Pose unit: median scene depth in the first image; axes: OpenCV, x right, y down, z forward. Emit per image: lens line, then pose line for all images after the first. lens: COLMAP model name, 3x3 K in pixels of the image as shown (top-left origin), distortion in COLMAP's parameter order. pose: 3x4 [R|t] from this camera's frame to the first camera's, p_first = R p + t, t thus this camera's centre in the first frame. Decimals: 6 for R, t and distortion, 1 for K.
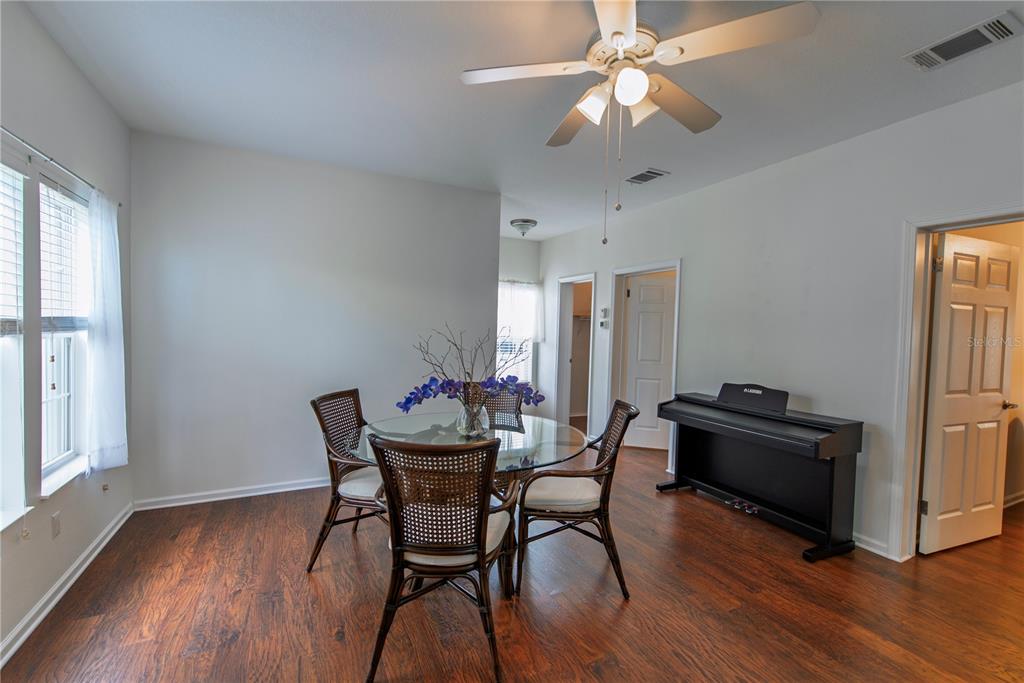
lens RADIAL K [[440.8, 0, 515.0], [0, 440.8, 342.0], [0, 0, 1]] dist [0.001938, -0.000073]
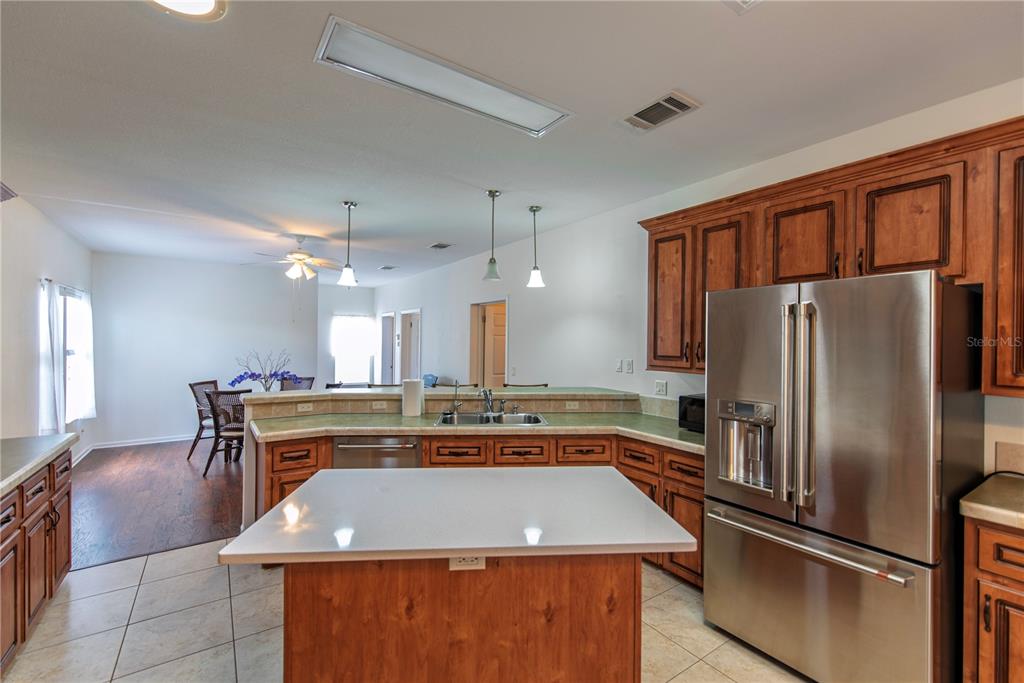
lens RADIAL K [[440.8, 0, 512.7], [0, 440.8, 341.2], [0, 0, 1]] dist [0.001938, -0.000073]
pose [[0.990638, -0.017614, 0.135377, 0.899800], [0.021924, 0.999297, -0.030411, 0.019237], [-0.134747, 0.033094, 0.990327, -1.508217]]
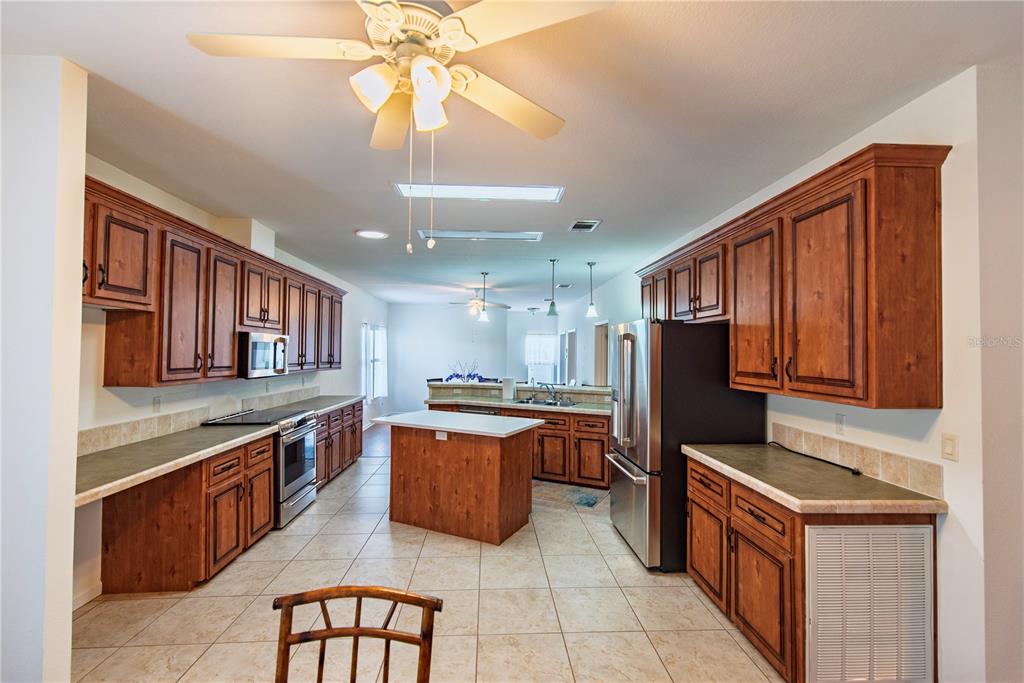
lens RADIAL K [[440.8, 0, 513.0], [0, 440.8, 345.9], [0, 0, 1]] dist [0.001938, -0.000073]
pose [[0.918139, -0.024136, -0.395524, 1.768565], [0.002399, 0.998464, -0.055360, 0.056185], [0.396252, 0.049879, 0.916786, -2.259141]]
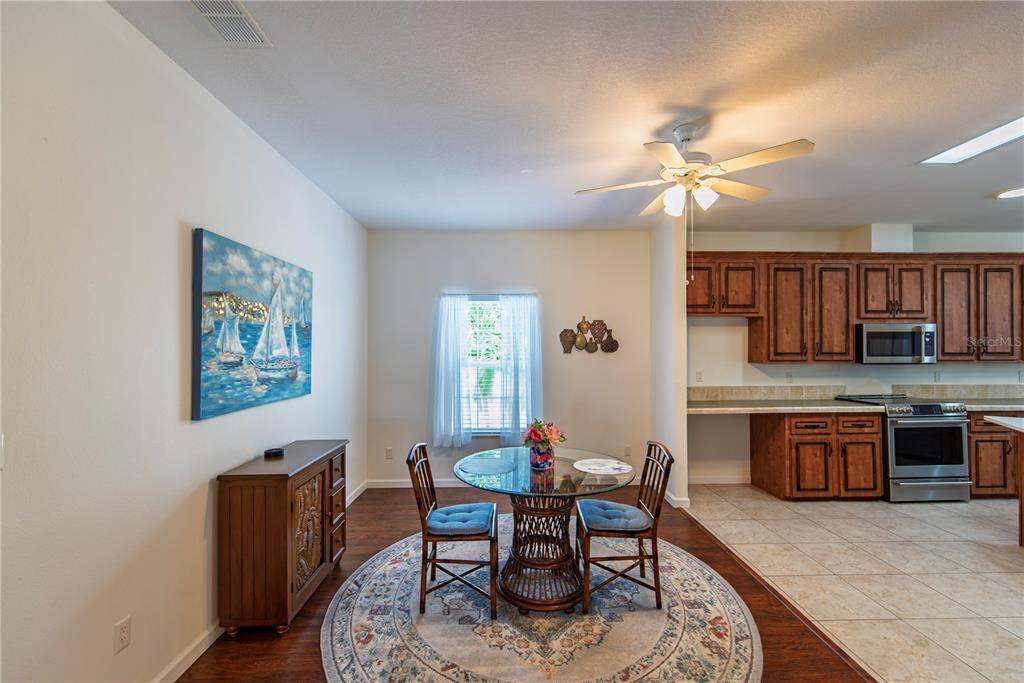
lens RADIAL K [[440.8, 0, 514.4], [0, 440.8, 343.4], [0, 0, 1]] dist [0.001938, -0.000073]
pose [[-0.422487, -0.030686, -0.905849, 2.560161], [-0.035480, 0.999221, -0.017301, 0.082114], [0.905674, 0.024830, -0.423246, -1.731803]]
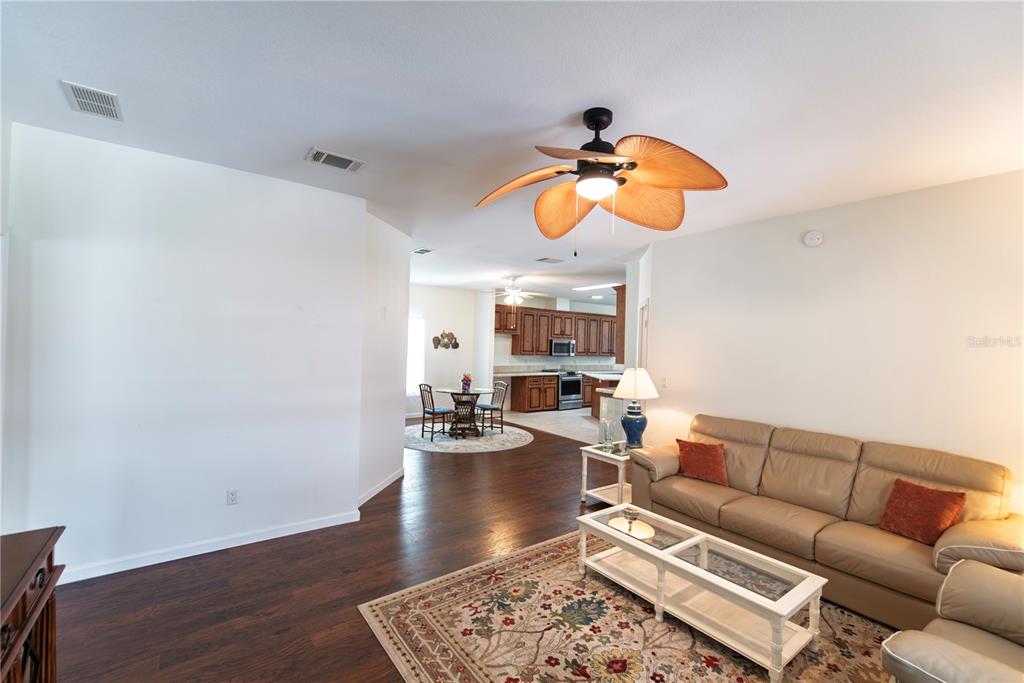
lens RADIAL K [[440.8, 0, 512.1], [0, 440.8, 338.1], [0, 0, 1]] dist [0.001938, -0.000073]
pose [[0.166410, -0.035217, -0.985428, 4.600766], [-0.055077, 0.997470, -0.044949, 0.127700], [0.984517, 0.061754, 0.164049, -2.331748]]
